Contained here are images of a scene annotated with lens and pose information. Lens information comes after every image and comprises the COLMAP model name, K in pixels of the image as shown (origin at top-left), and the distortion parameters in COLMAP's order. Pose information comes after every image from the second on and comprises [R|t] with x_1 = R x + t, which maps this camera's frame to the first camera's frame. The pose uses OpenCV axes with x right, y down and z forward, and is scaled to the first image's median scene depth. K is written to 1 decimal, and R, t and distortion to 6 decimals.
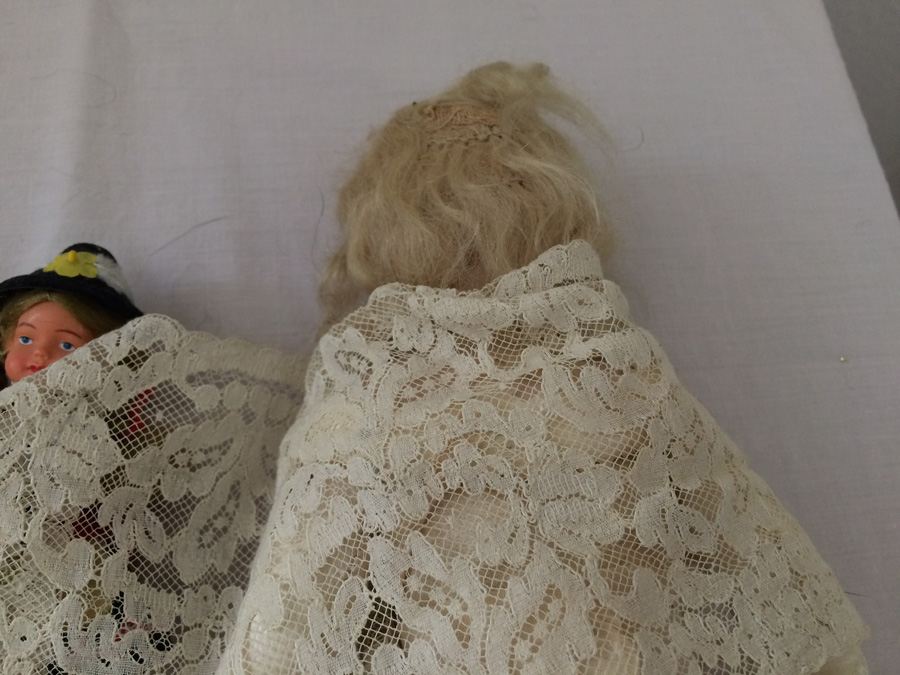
lens RADIAL K [[807.0, 0, 450.0], [0, 807.0, 337.5], [0, 0, 1]] dist [0.059920, -0.105554]
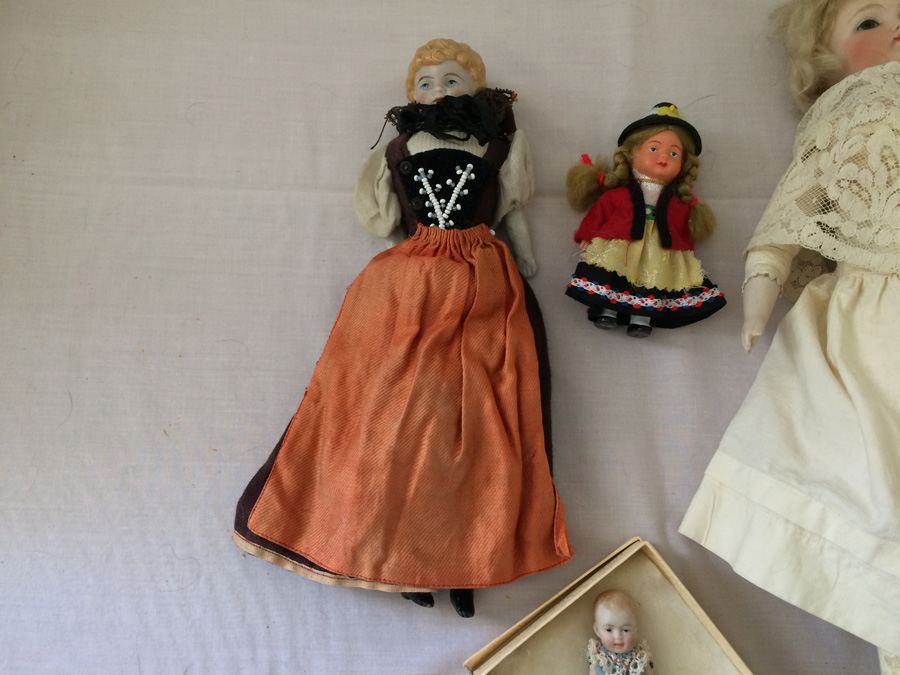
lens RADIAL K [[798.5, 0, 450.0], [0, 798.5, 337.5], [0, 0, 1]] dist [0.084609, -0.097613]
pose [[0.993648, 0.083853, -0.075048, -0.801991], [-0.076658, 0.992607, 0.094106, 0.299101], [0.082384, -0.087755, 0.992730, -0.984929]]
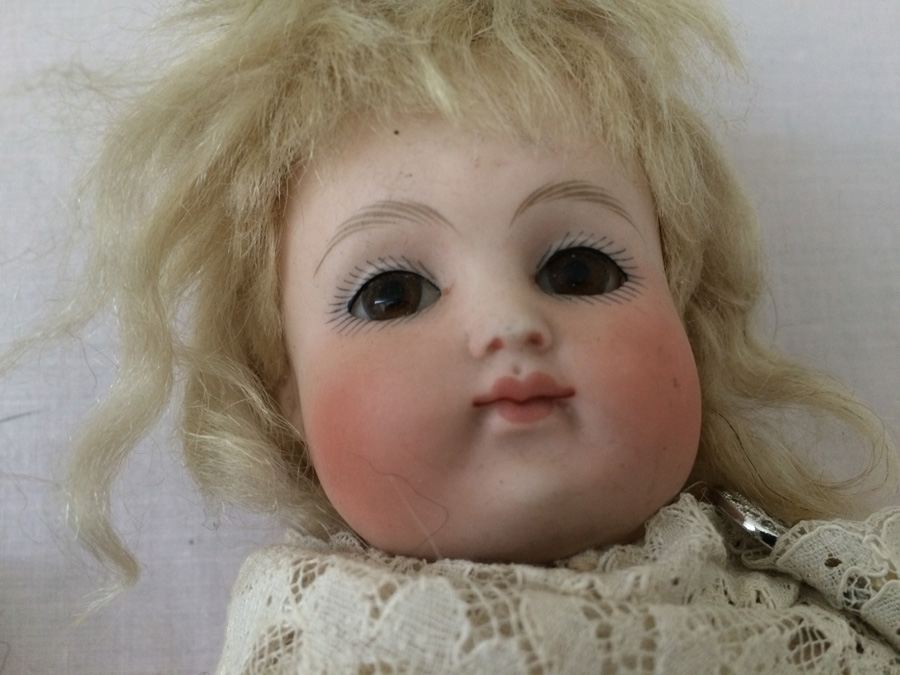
lens RADIAL K [[807.0, 0, 450.0], [0, 807.0, 337.5], [0, 0, 1]] dist [0.059920, -0.105554]
pose [[0.996841, 0.066940, -0.042753, 0.000355], [-0.056777, 0.976944, 0.205810, -0.374406], [0.055544, -0.202732, 0.977658, 0.635114]]
